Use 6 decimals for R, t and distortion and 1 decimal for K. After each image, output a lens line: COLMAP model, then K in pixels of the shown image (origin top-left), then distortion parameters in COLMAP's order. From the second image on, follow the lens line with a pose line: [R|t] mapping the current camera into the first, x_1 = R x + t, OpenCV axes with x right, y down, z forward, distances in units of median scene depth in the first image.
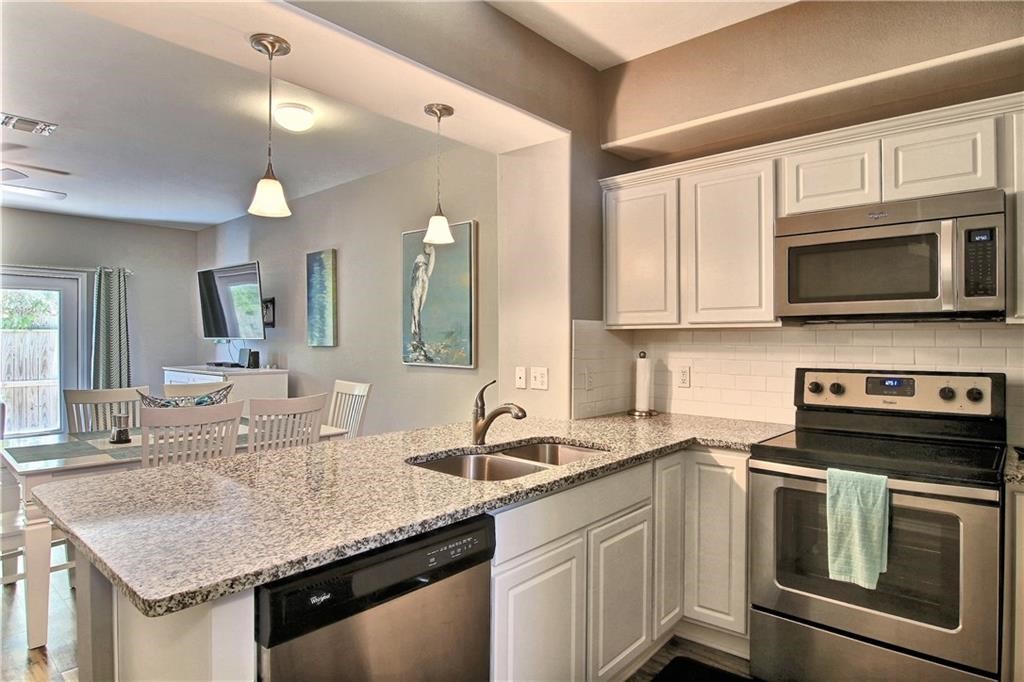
lens RADIAL K [[577.1, 0, 517.8], [0, 577.1, 338.6], [0, 0, 1]] dist [-0.004358, -0.000255]
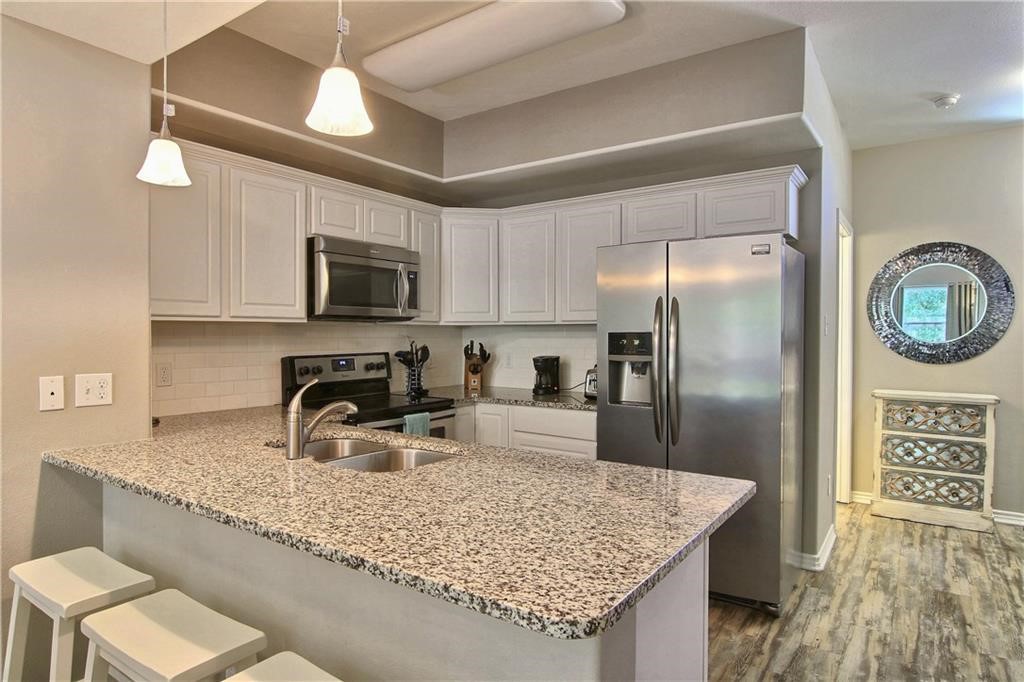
lens RADIAL K [[577.1, 0, 518.3], [0, 577.1, 340.7], [0, 0, 1]] dist [-0.004358, -0.000255]
pose [[-0.107285, -0.011720, 0.994159, -0.849921], [-0.000635, 0.999931, 0.011720, 0.003371], [-0.994228, 0.000626, -0.107285, 0.705676]]
